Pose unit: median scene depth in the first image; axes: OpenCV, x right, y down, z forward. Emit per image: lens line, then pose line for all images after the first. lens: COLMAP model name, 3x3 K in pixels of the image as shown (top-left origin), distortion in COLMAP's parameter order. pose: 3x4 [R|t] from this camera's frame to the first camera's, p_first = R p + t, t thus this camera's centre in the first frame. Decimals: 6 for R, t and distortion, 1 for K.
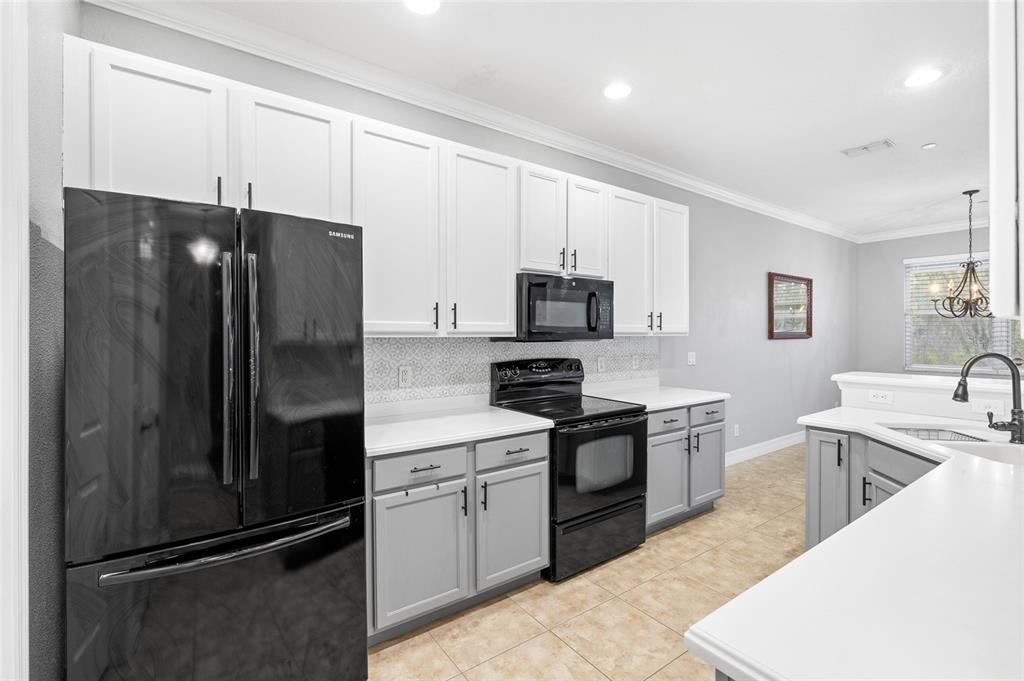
lens RADIAL K [[455.0, 0, 511.5], [0, 455.0, 334.9], [0, 0, 1]] dist [-0.005617, -0.000093]
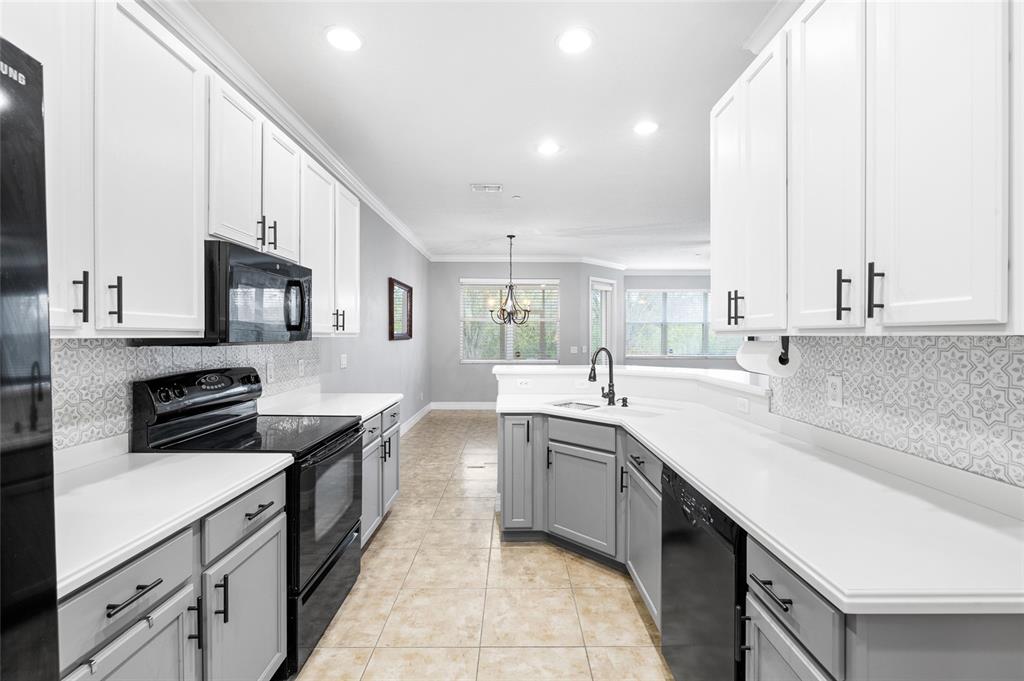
lens RADIAL K [[455.9, 0, 516.9], [0, 455.9, 337.3], [0, 0, 1]] dist [-0.002987, 0.000256]
pose [[0.577125, -0.000835, 0.816656, -0.247976], [-0.000987, 0.999998, 0.001720, 0.001902], [-0.816655, -0.001799, 0.577123, 0.248539]]
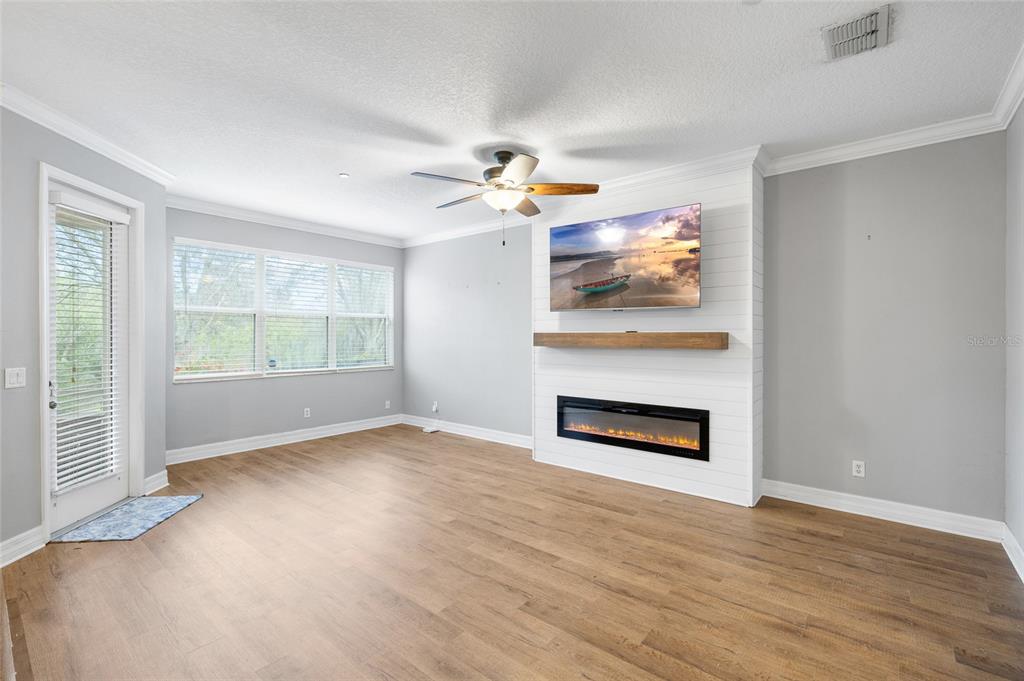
lens RADIAL K [[455.0, 0, 511.5], [0, 455.0, 334.9], [0, 0, 1]] dist [-0.005617, -0.000093]
pose [[-0.249148, 0.003841, 0.968458, 1.251188], [0.002636, 0.999991, -0.003288, 0.000174], [-0.968462, 0.001734, -0.249156, 0.826385]]
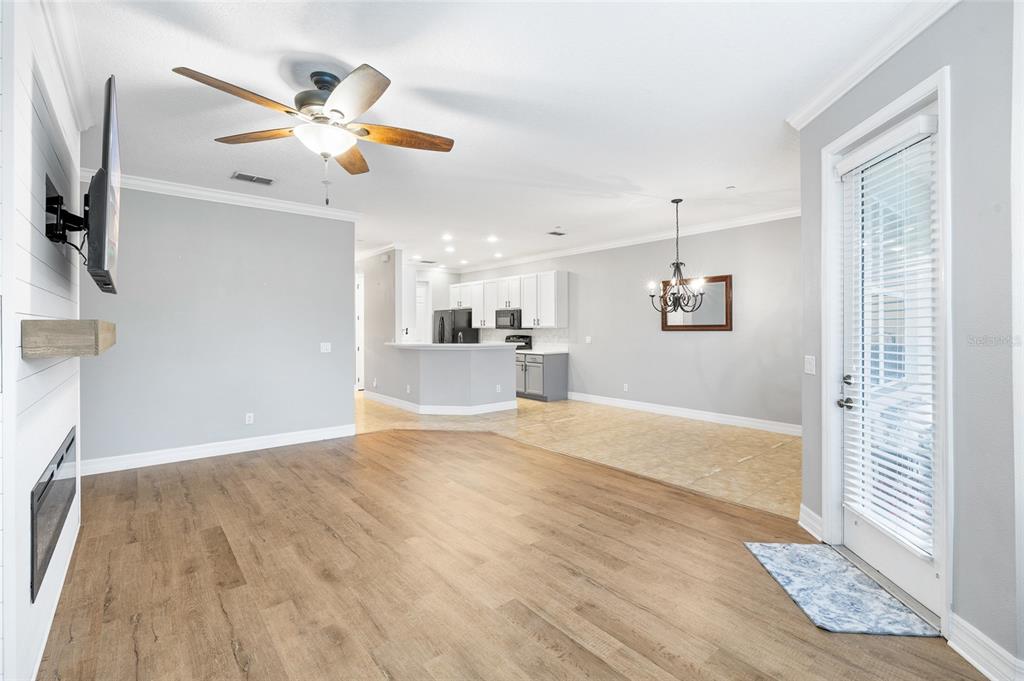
lens RADIAL K [[455.0, 0, 511.5], [0, 455.0, 334.9], [0, 0, 1]] dist [-0.005617, -0.000093]
pose [[0.061752, 0.016762, -0.997951, 3.484178], [0.000283, 0.999859, 0.016811, -0.002058], [0.998091, -0.001320, 0.061739, 0.851402]]
